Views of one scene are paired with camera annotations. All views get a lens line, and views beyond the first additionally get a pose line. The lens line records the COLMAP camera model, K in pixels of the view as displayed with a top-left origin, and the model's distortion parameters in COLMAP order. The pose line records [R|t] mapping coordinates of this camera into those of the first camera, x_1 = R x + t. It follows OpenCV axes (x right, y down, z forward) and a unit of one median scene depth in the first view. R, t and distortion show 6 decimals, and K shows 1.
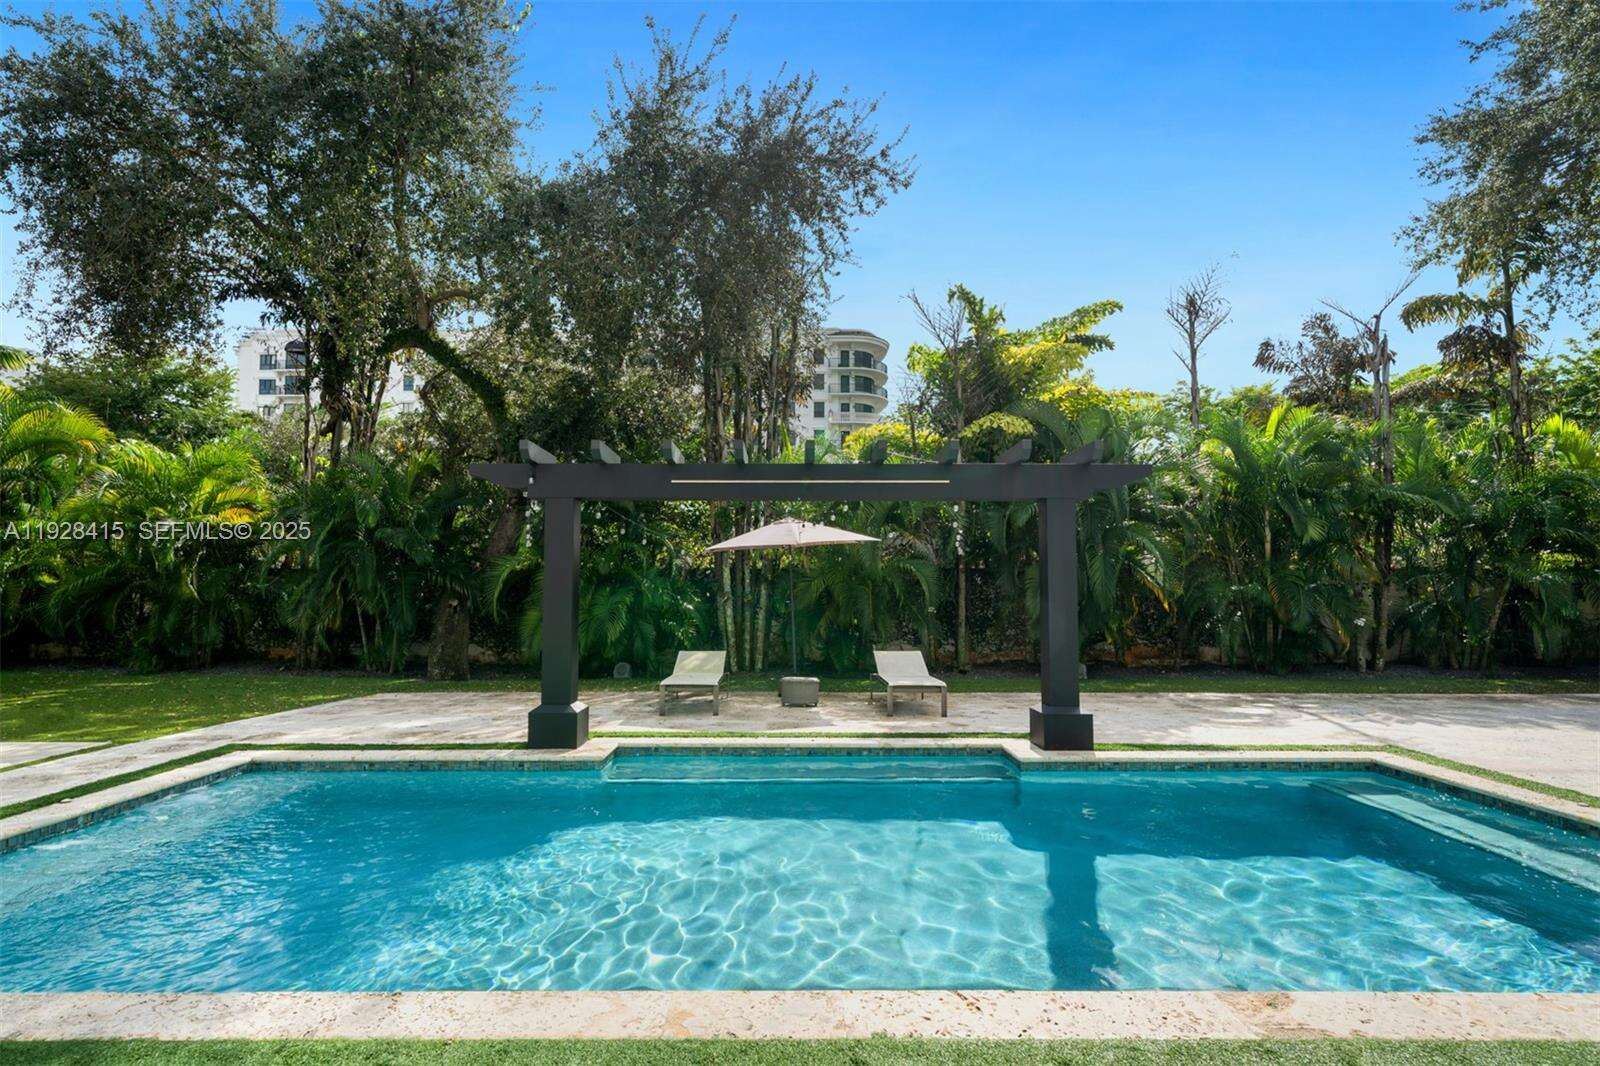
lens RADIAL K [[828.4, 0, 795.6], [0, 828.4, 542.7], [0, 0, 1]] dist [-0.005419, -0.000927]
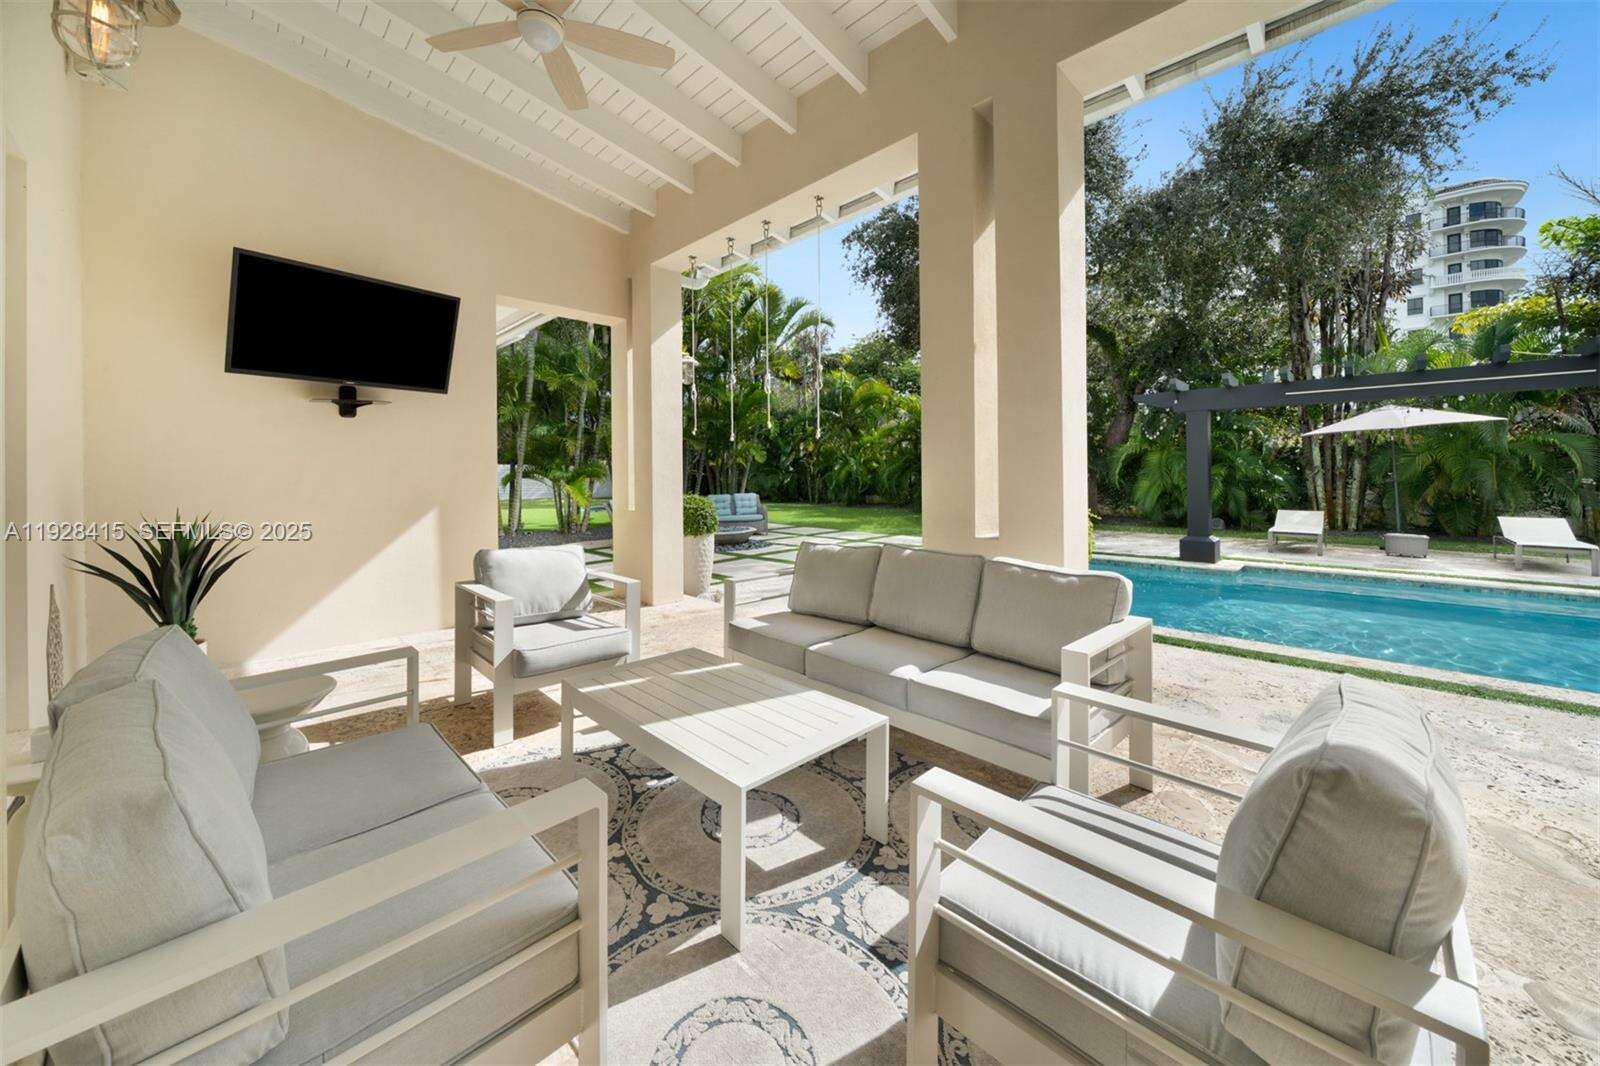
lens RADIAL K [[583.8, 0, 796.3], [0, 583.8, 467.2], [0, 0, 1]] dist [-0.000360, 0.000342]
pose [[0.705741, -0.012198, -0.708365, -0.014493], [0.053307, 0.997932, 0.035926, -0.014347], [0.706462, -0.063115, 0.704931, -0.200448]]
